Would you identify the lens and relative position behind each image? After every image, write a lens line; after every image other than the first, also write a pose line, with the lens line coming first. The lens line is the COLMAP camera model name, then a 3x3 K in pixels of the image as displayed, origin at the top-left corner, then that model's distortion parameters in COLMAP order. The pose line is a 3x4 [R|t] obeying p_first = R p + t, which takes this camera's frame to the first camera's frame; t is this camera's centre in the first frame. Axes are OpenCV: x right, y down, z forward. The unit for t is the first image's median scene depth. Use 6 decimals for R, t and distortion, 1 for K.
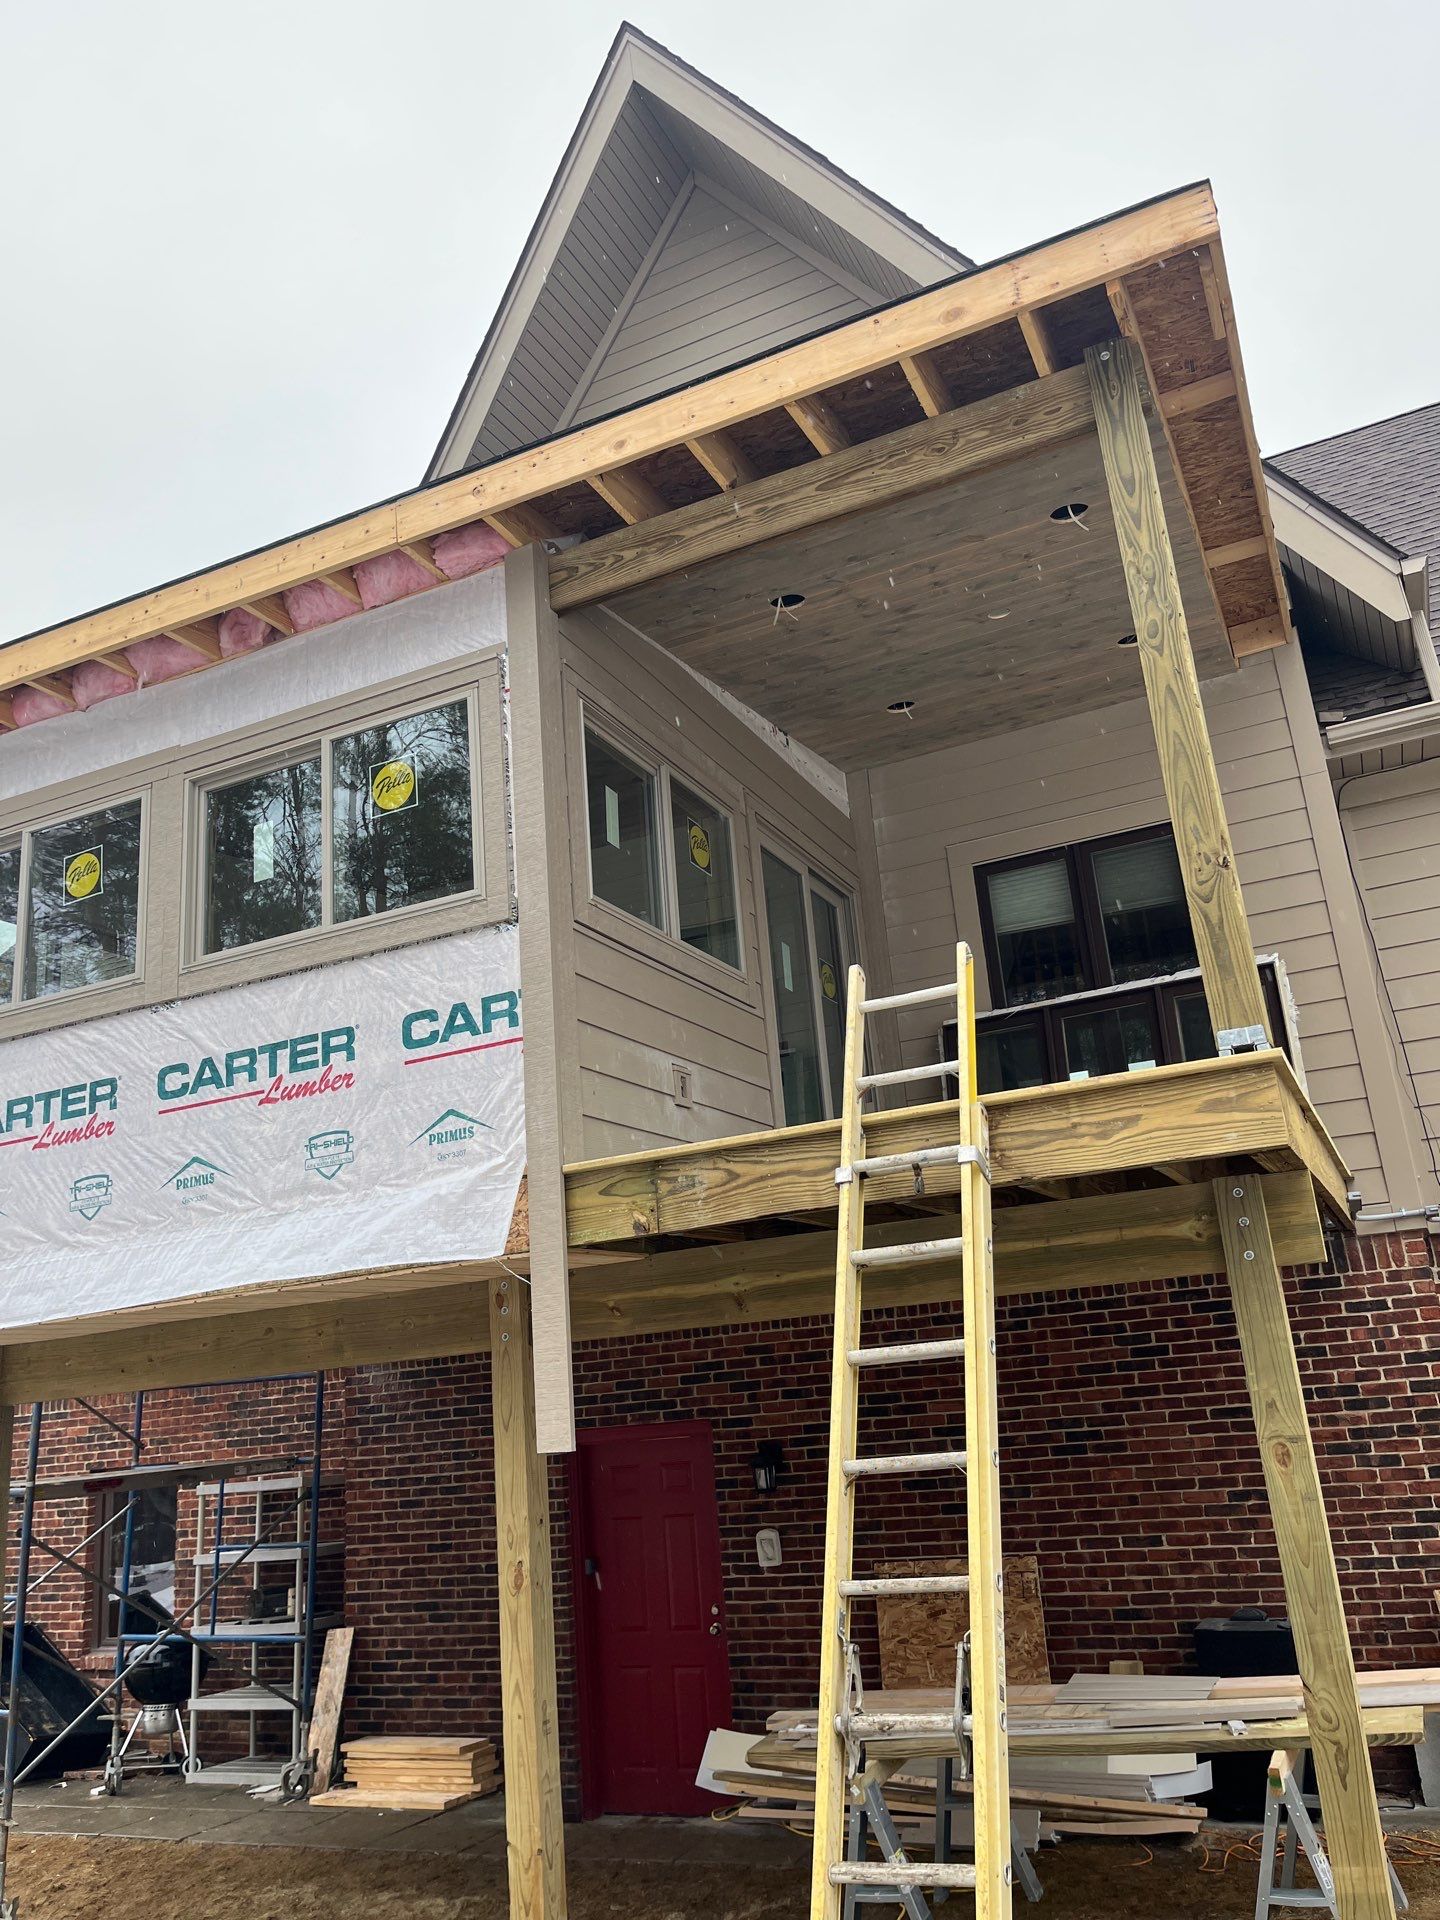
lens RADIAL K [[1454.7, 0, 745.2], [0, 1454.7, 952.4], [0, 0, 1]] dist [0.055567, -0.043912]
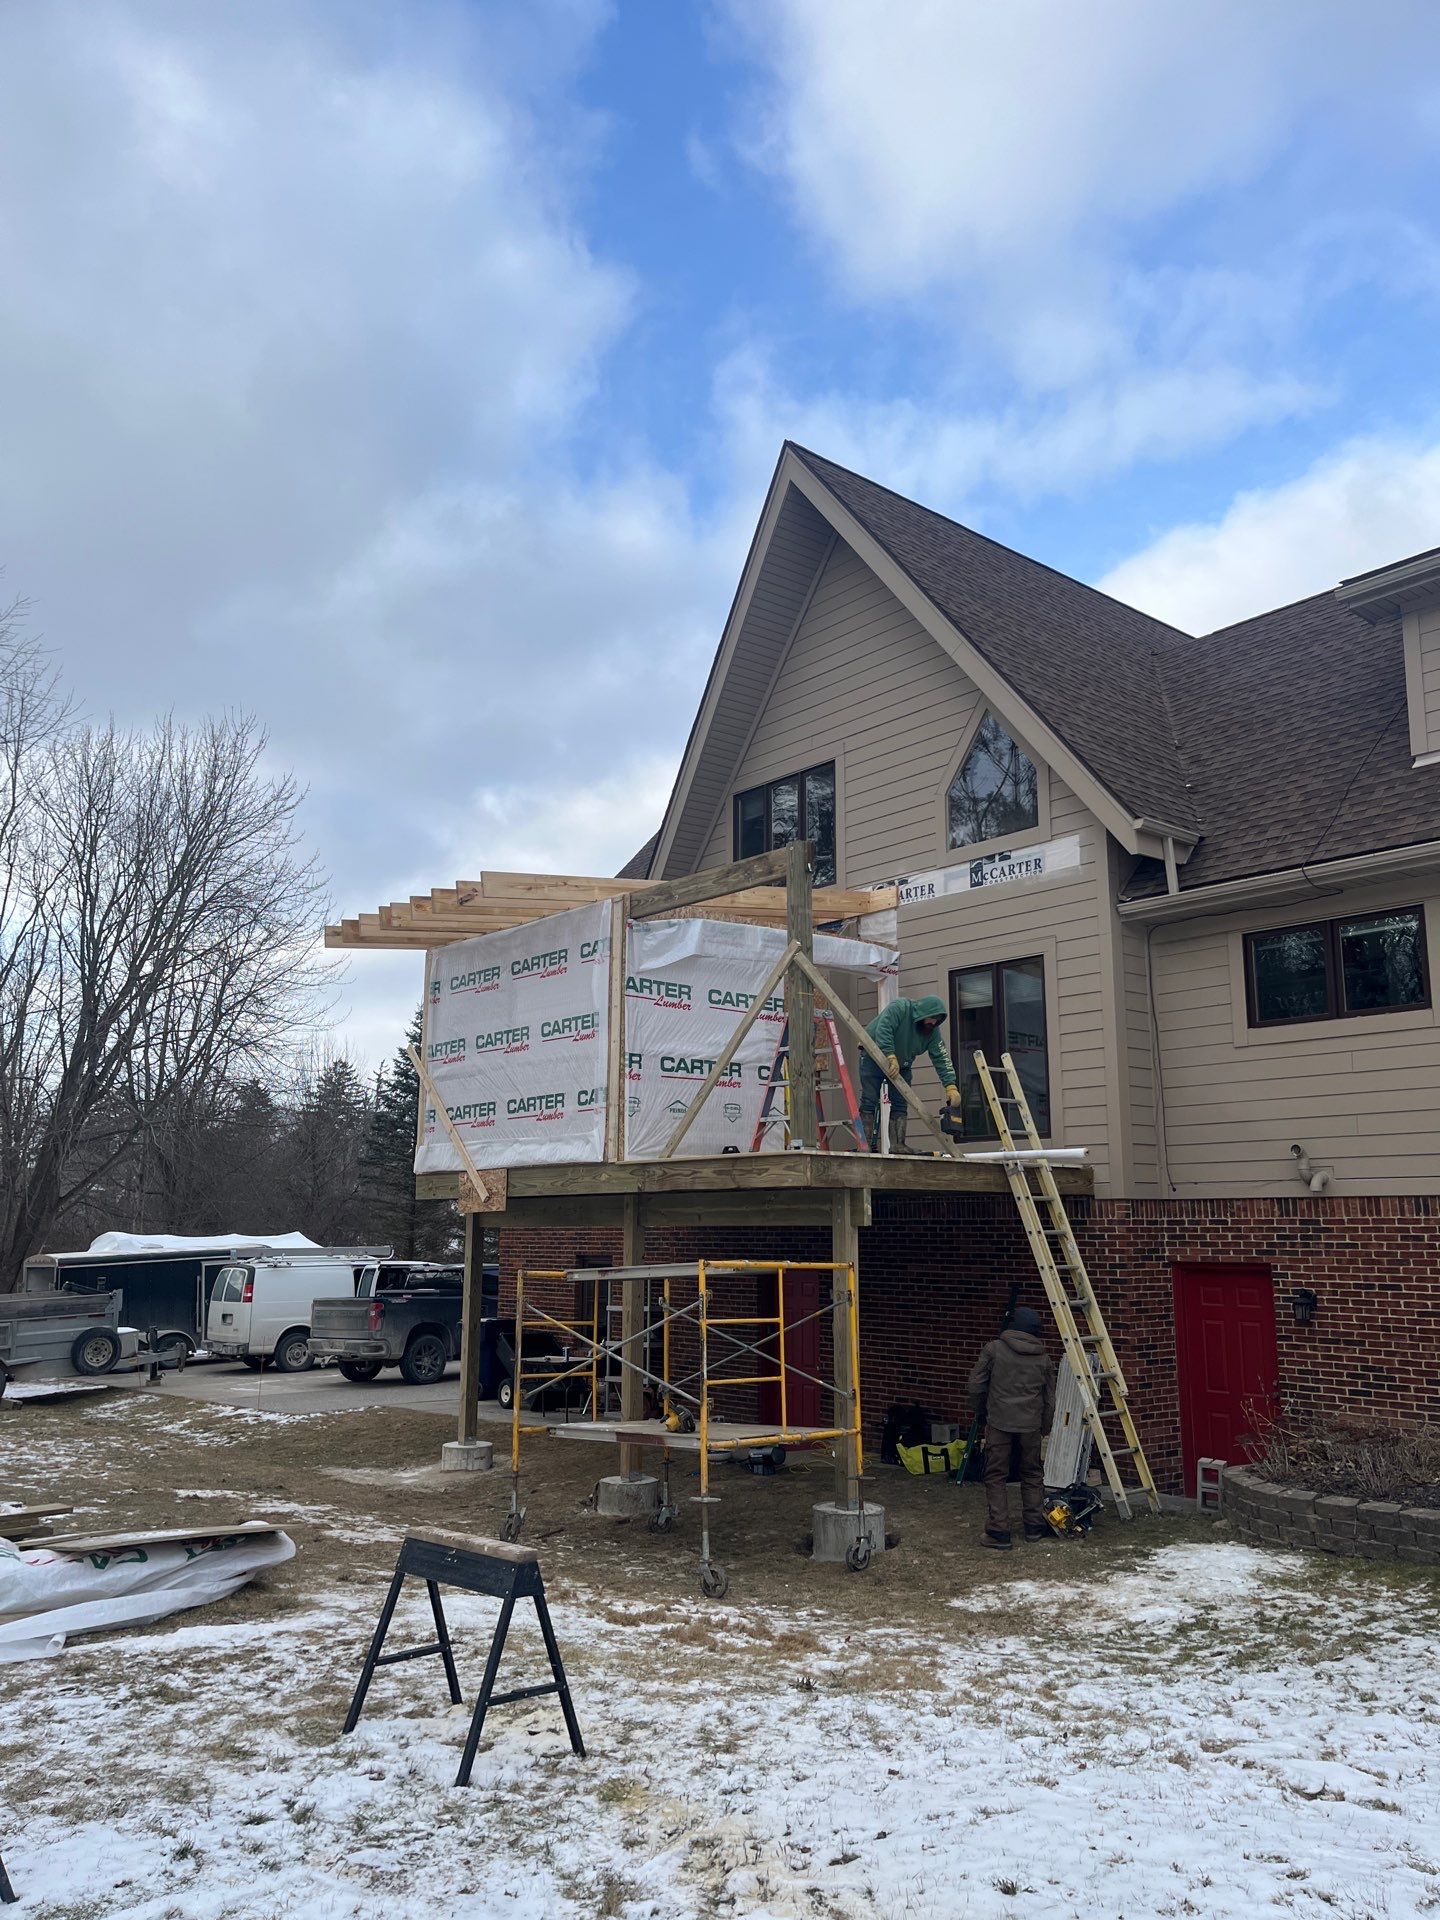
lens RADIAL K [[1454.7, 0, 739.1], [0, 1454.7, 964.8], [0, 0, 1]] dist [0.055567, -0.043912]
pose [[0.908887, 0.009122, -0.416943, 0.776792], [0.043766, 0.992154, 0.117113, -0.334242], [0.414740, -0.124690, 0.901356, -0.803644]]
